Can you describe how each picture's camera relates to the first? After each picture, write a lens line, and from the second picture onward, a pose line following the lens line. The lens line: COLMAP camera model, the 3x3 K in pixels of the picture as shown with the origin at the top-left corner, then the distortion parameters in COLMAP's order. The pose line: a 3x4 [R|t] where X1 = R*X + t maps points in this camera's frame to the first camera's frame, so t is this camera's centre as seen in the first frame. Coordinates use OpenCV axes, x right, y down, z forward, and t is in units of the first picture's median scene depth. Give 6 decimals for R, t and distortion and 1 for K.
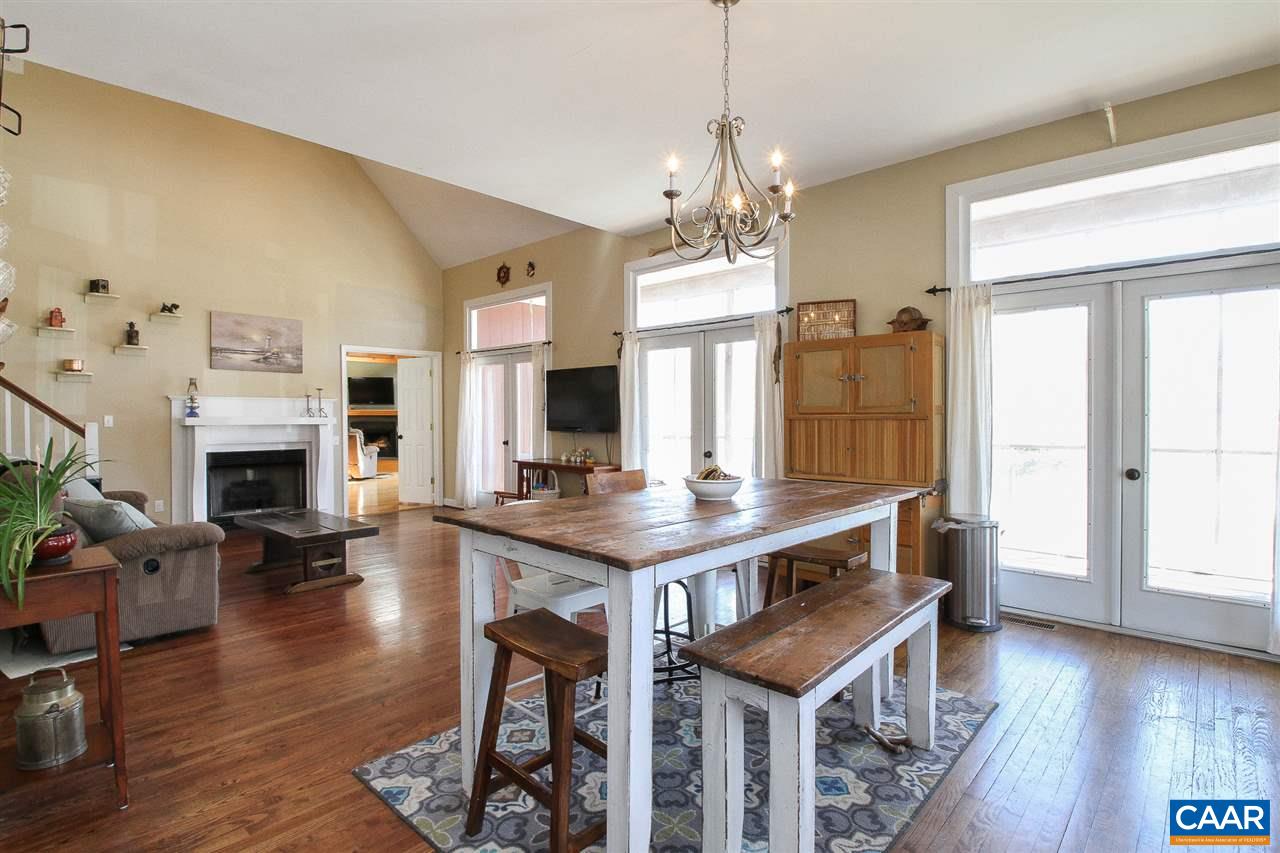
lens RADIAL K [[621.3, 0, 629.2], [0, 621.3, 416.2], [0, 0, 1]] dist [-0.020709, -0.001641]
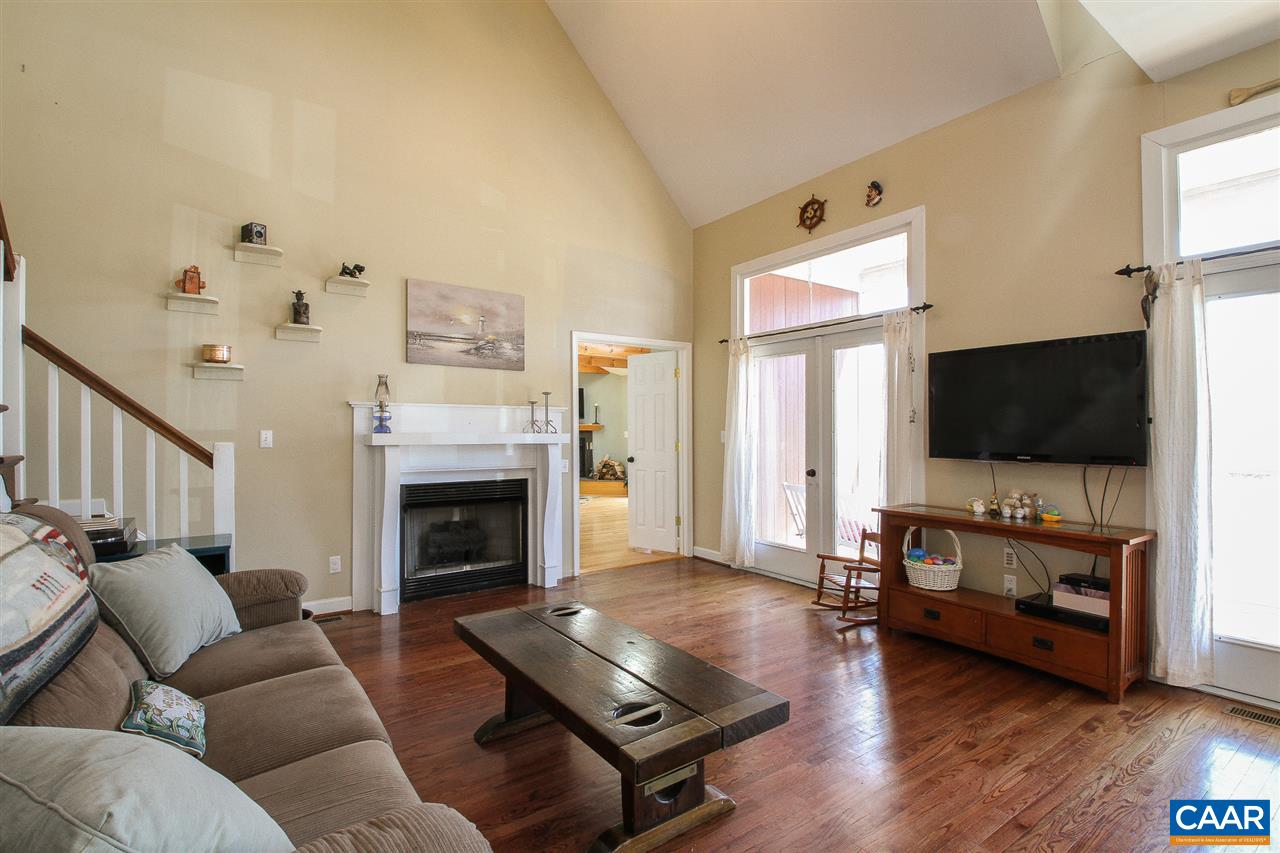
lens RADIAL K [[597.9, 0, 636.1], [0, 597.9, 427.6], [0, 0, 1]] dist [0.013325, -0.016357]
pose [[0.978714, 0.000286, -0.205227, -0.285244], [-0.001782, 0.999973, -0.007102, -0.000348], [0.205220, 0.007317, 0.978689, 0.389640]]
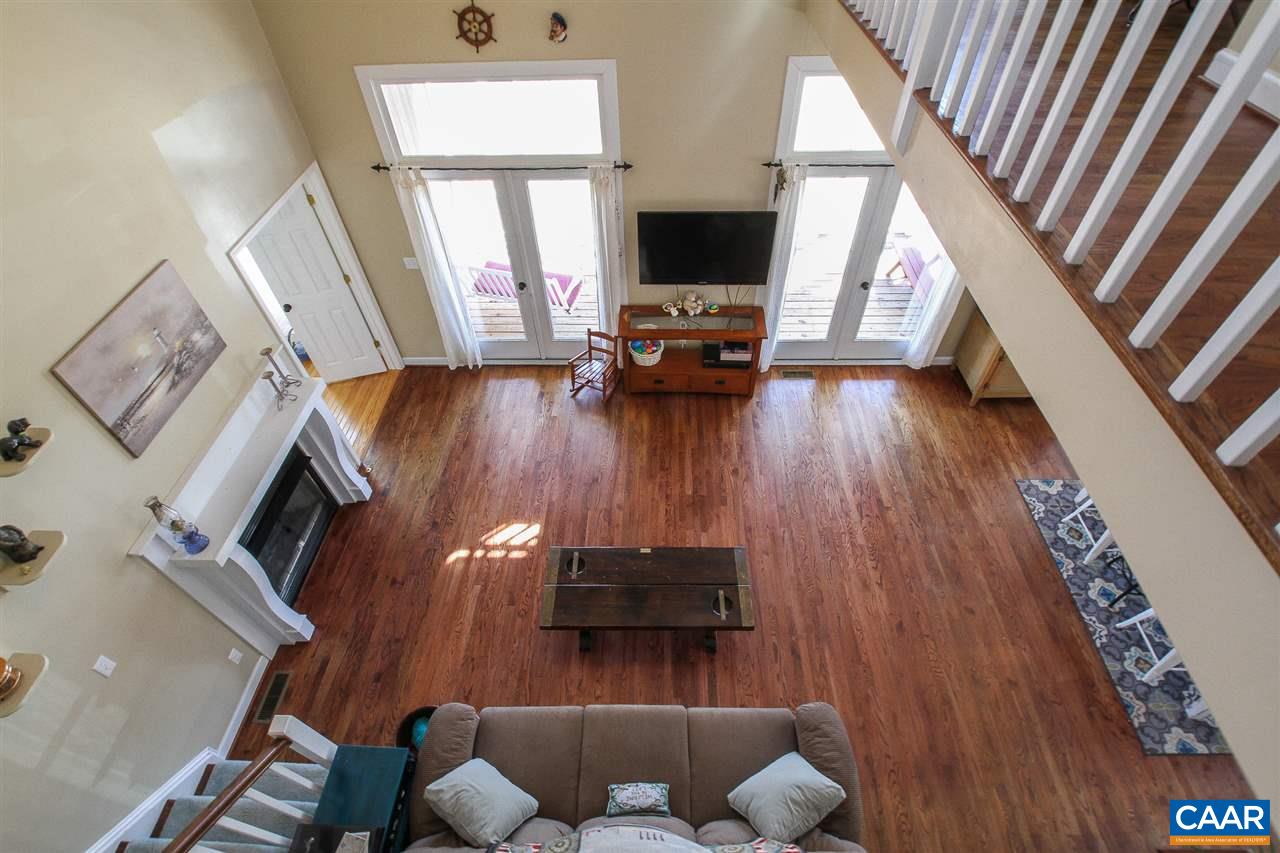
lens RADIAL K [[597.9, 0, 636.3], [0, 597.9, 431.3], [0, 0, 1]] dist [0.013325, -0.016357]
pose [[0.747804, -0.505023, 0.430977, -0.563326], [0.029821, 0.674035, 0.738097, -0.417217], [-0.663249, -0.539100, 0.519106, 0.493868]]
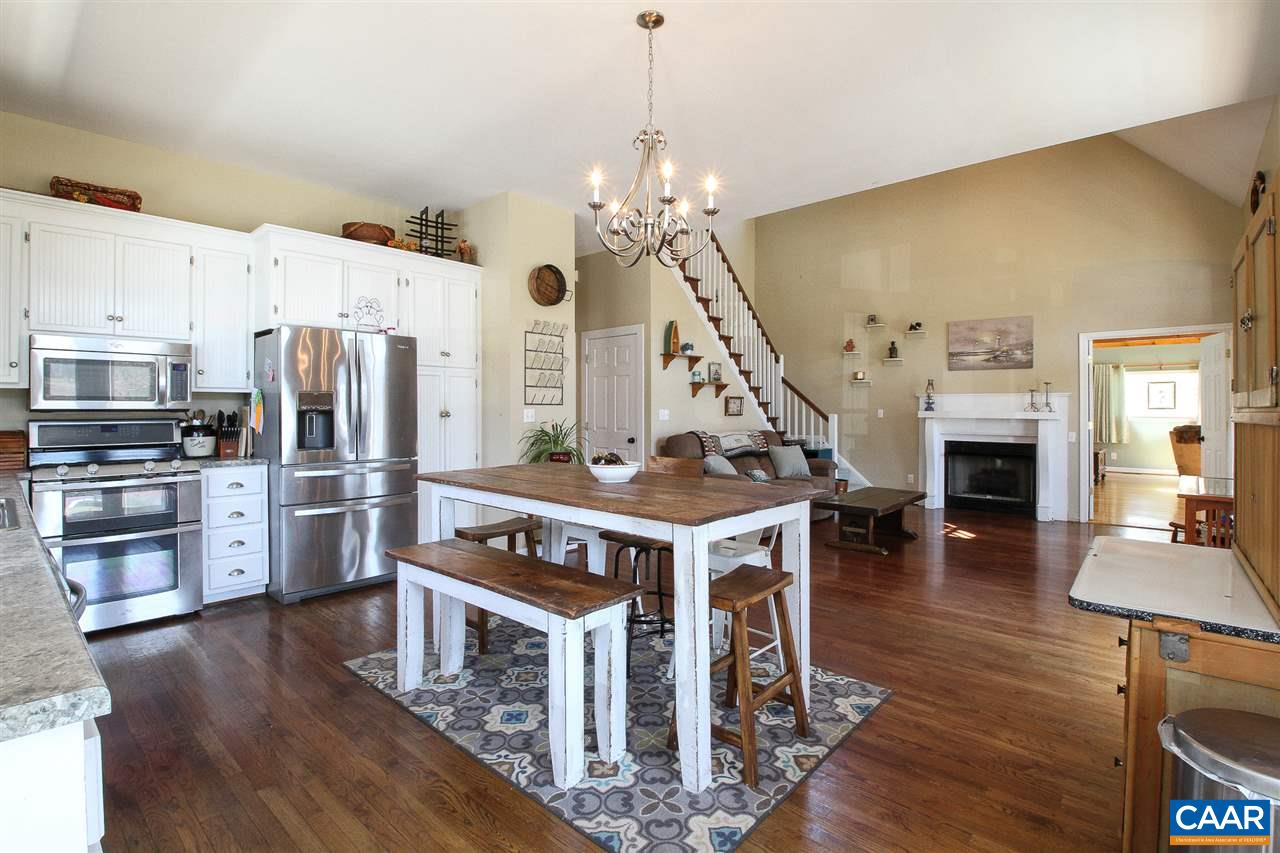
lens RADIAL K [[597.9, 0, 647.6], [0, 597.9, 415.4], [0, 0, 1]] dist [0.013325, -0.016357]
pose [[0.014473, 0.011299, -0.999831, 0.468045], [-0.003397, 0.999931, 0.011251, -0.001475], [0.999889, 0.003234, 0.014511, 0.386793]]
